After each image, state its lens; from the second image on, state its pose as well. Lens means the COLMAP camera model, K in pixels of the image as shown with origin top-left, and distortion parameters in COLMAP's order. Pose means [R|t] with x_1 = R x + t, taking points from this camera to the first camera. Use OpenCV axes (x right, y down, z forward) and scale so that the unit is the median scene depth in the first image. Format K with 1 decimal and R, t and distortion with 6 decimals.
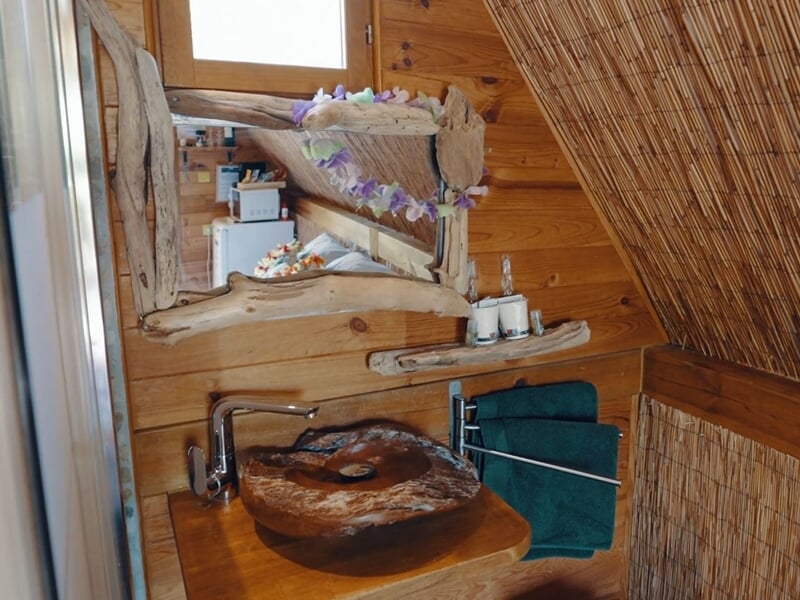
lens RADIAL K [[570.3, 0, 400.0], [0, 570.3, 300.0], [0, 0, 1]] dist [-0.001666, -0.001933]
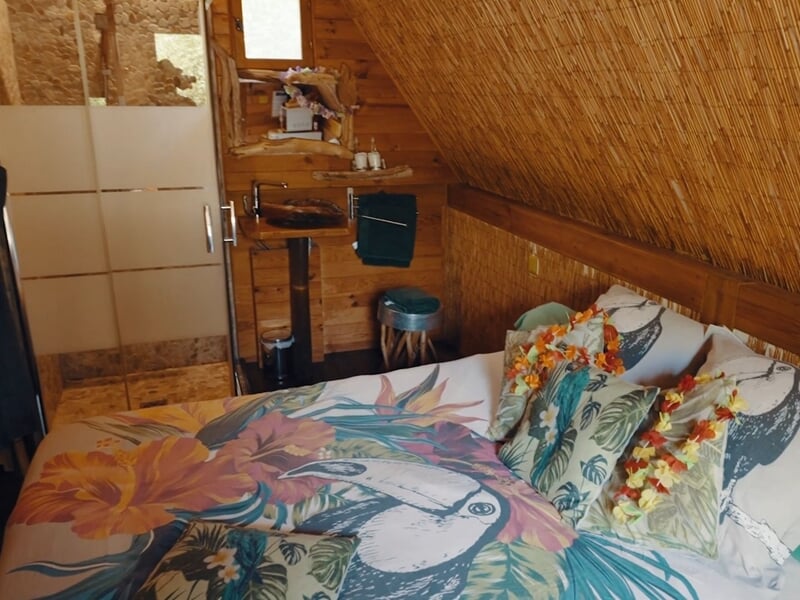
lens RADIAL K [[570.3, 0, 400.0], [0, 570.3, 300.0], [0, 0, 1]] dist [-0.001666, -0.001933]
pose [[0.993047, 0.049890, -0.106623, 0.632813], [-0.036342, 0.991437, 0.125427, 0.326576], [0.111968, -0.120680, 0.986357, -1.547938]]
